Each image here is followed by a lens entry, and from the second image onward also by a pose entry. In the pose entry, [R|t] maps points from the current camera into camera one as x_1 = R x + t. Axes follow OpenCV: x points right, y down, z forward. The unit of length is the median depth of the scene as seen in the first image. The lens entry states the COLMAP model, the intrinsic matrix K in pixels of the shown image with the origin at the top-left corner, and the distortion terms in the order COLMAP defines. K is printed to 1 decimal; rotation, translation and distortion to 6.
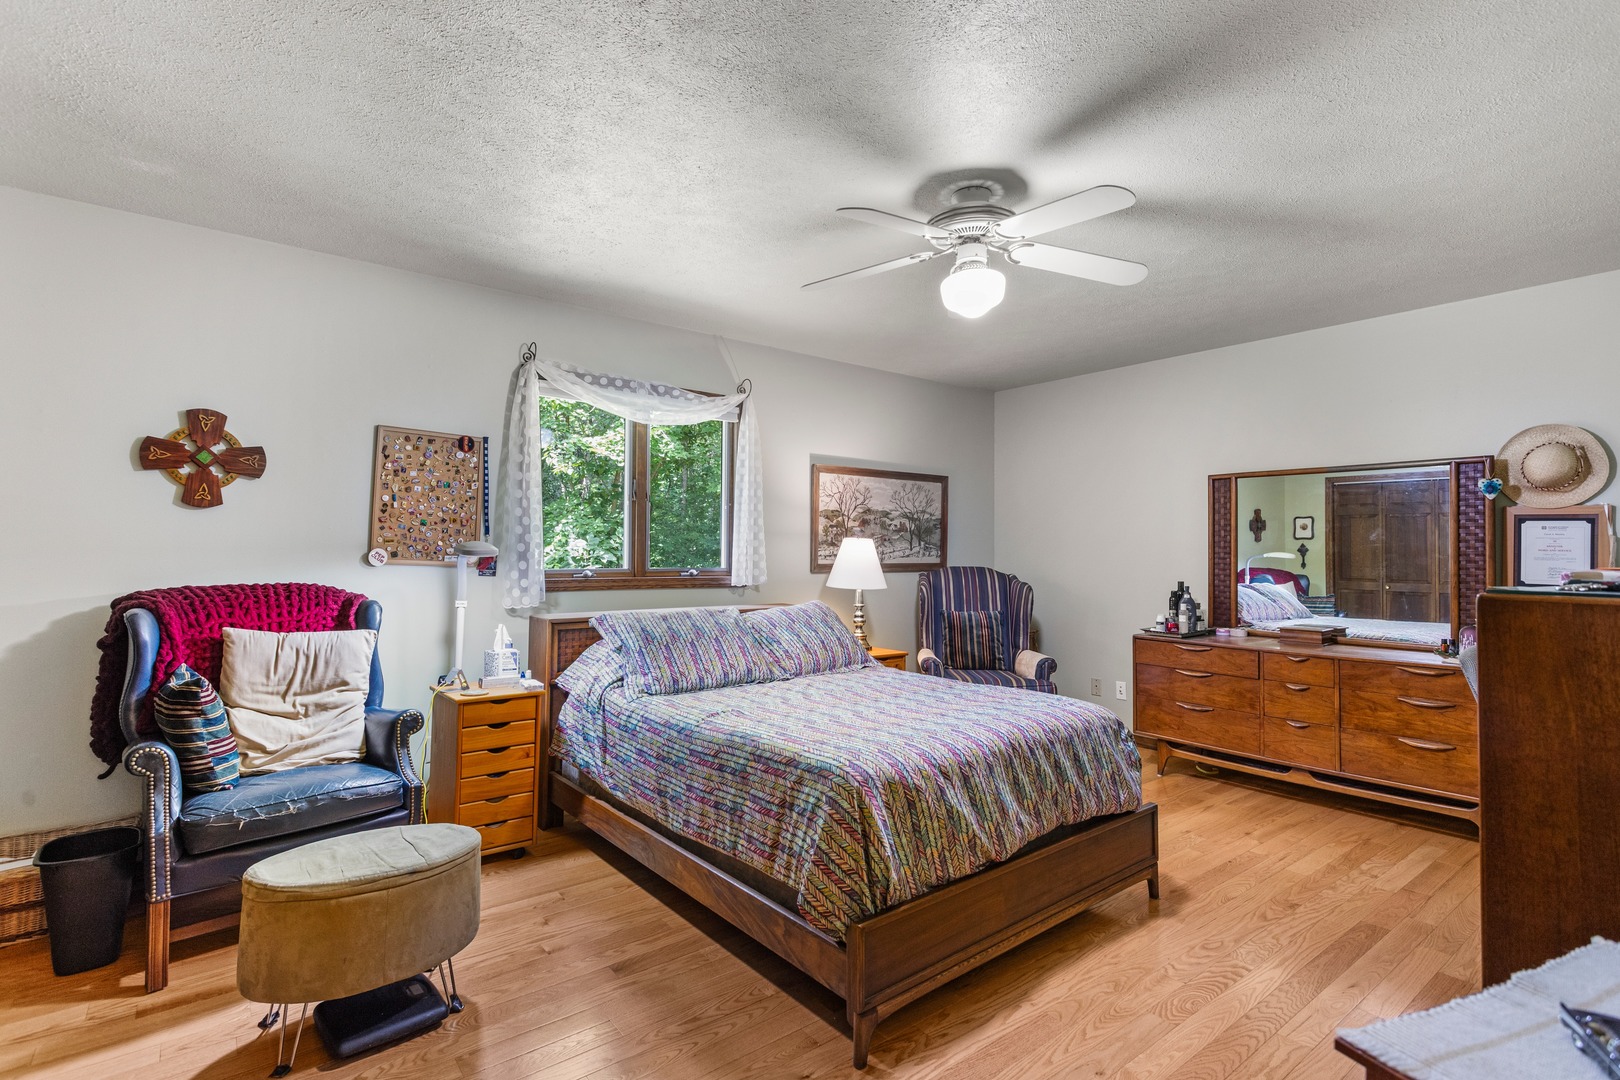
lens RADIAL K [[787.9, 0, 814.2], [0, 787.9, 533.0], [0, 0, 1]] dist [0.004653, 0.000691]
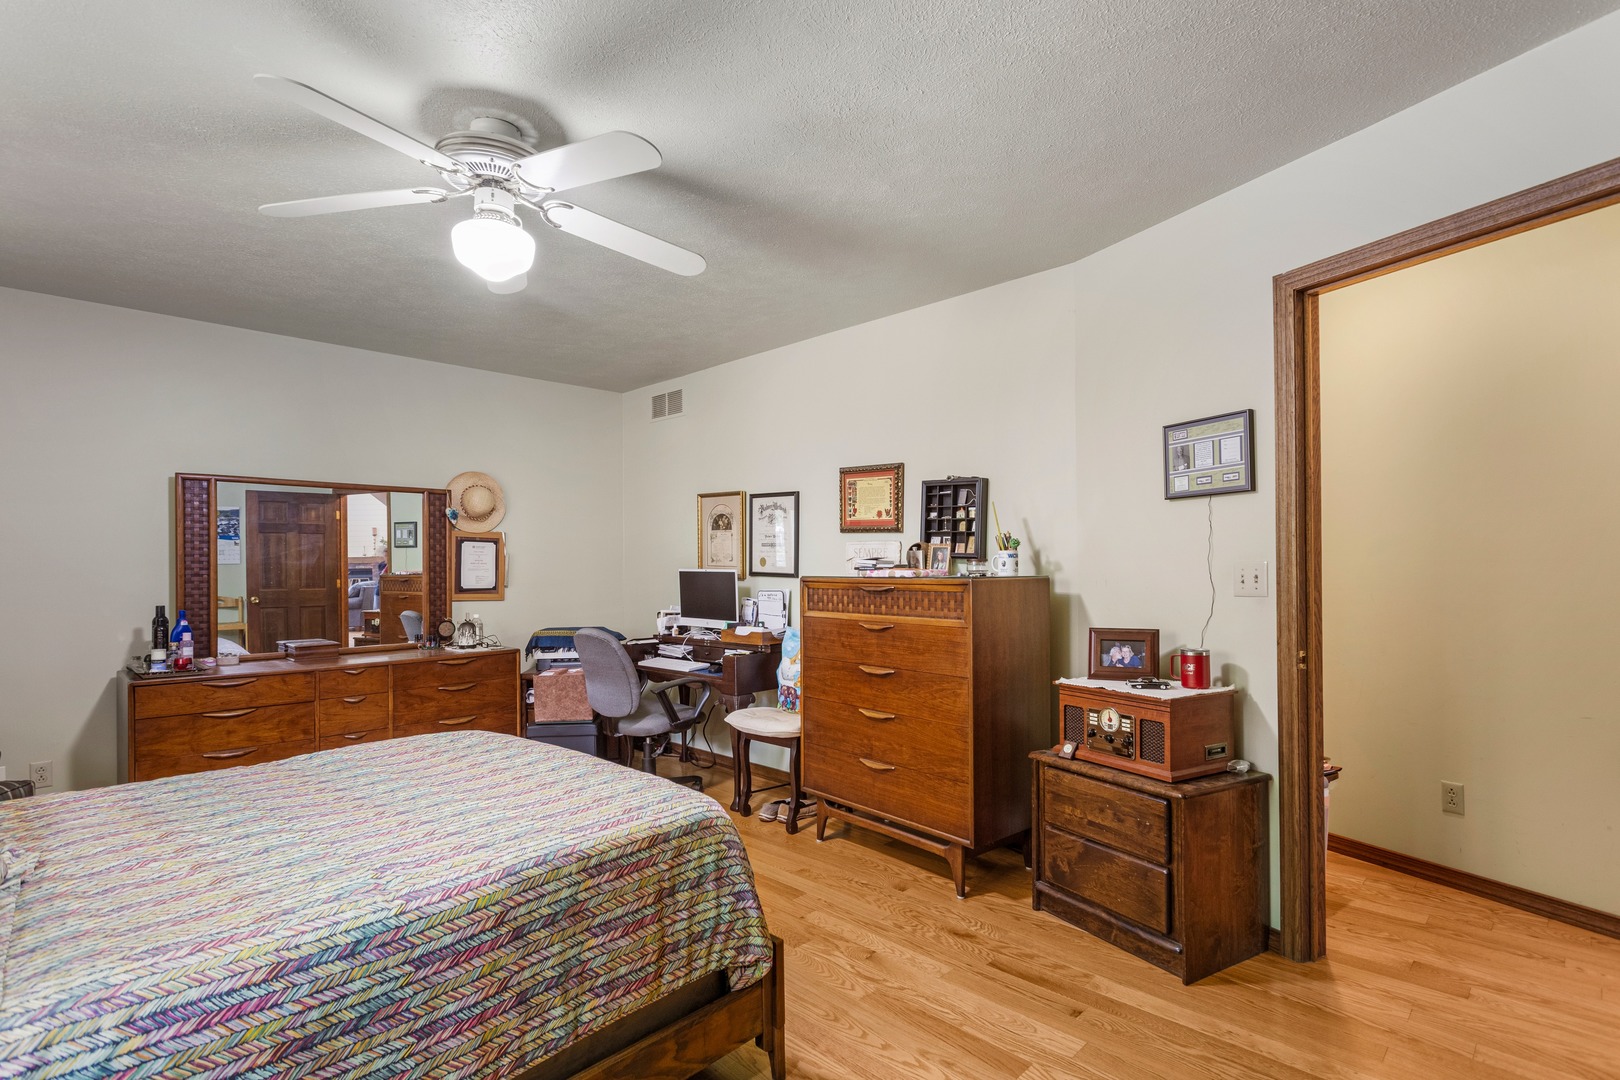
lens RADIAL K [[787.9, 0, 814.9], [0, 787.9, 555.9], [0, 0, 1]] dist [0.004653, 0.000691]
pose [[-0.132137, 0.004416, 0.991222, -0.702010], [-0.014150, 0.999880, -0.006341, 0.013085], [-0.991131, -0.014864, -0.132058, 0.817913]]
